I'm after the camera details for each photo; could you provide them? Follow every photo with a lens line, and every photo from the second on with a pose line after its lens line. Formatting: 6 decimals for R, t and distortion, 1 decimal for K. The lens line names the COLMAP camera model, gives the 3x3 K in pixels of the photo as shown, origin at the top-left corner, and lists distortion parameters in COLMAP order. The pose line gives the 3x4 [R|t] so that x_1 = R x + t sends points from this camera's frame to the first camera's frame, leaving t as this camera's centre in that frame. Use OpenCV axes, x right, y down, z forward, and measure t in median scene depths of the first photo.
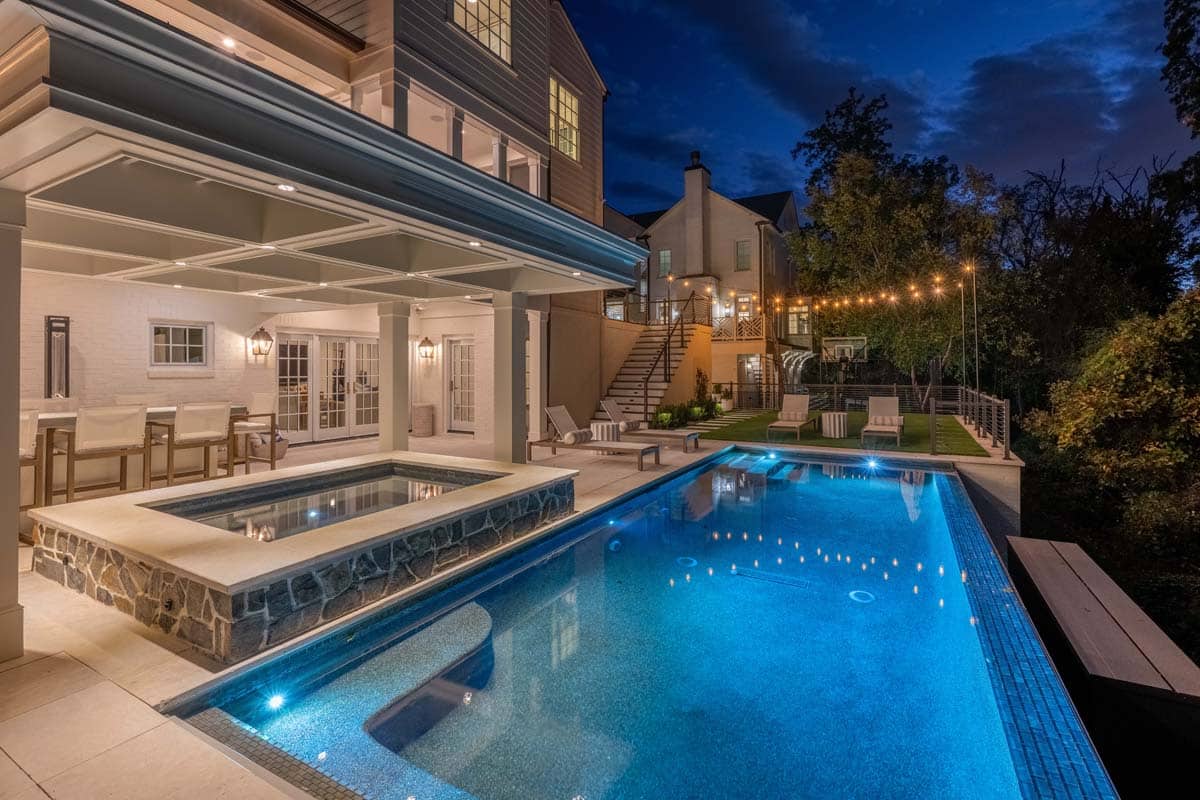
lens RADIAL K [[542.2, 0, 601.7], [0, 542.2, 354.4], [0, 0, 1]] dist [-0.002567, -0.000228]
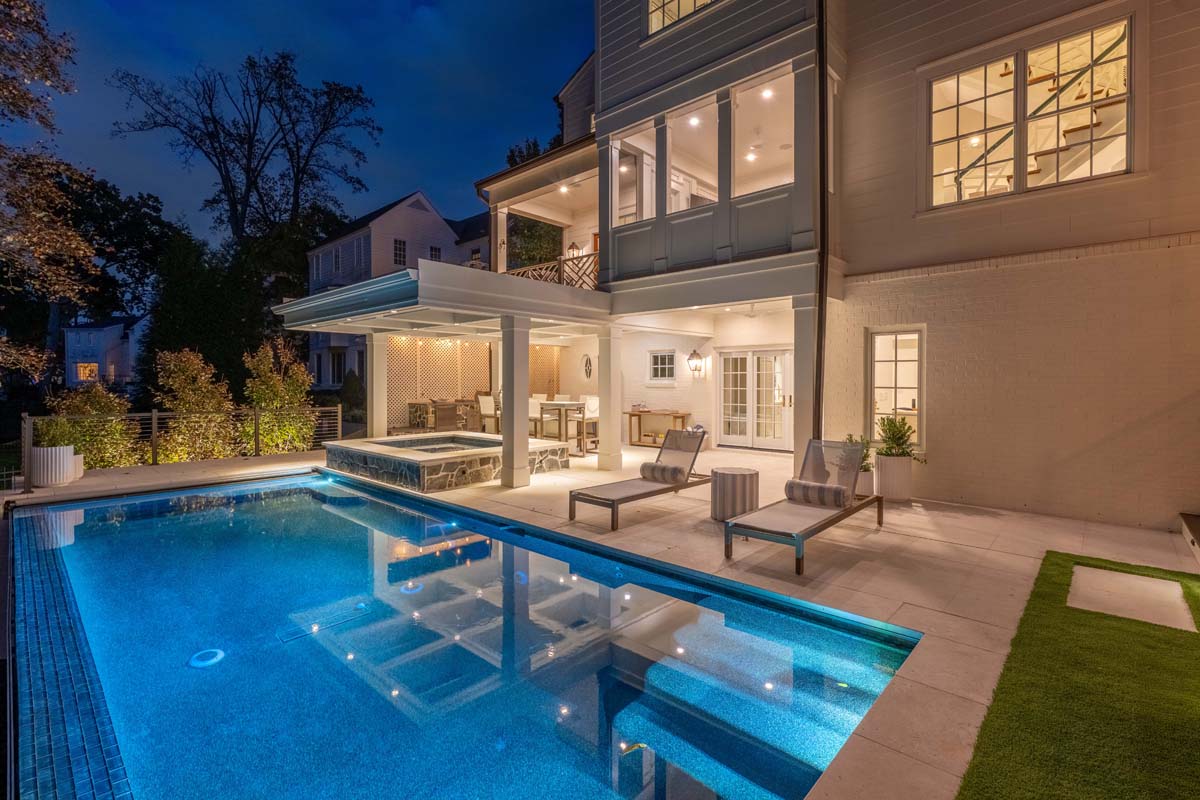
lens RADIAL K [[549.0, 0, 605.5], [0, 549.0, 384.4], [0, 0, 1]] dist [0.003279, -0.008923]
pose [[-0.236231, 0.007544, -0.971668, 0.481414], [0.027172, 0.999630, 0.001155, 0.016876], [0.971317, -0.026129, -0.236349, 0.684292]]
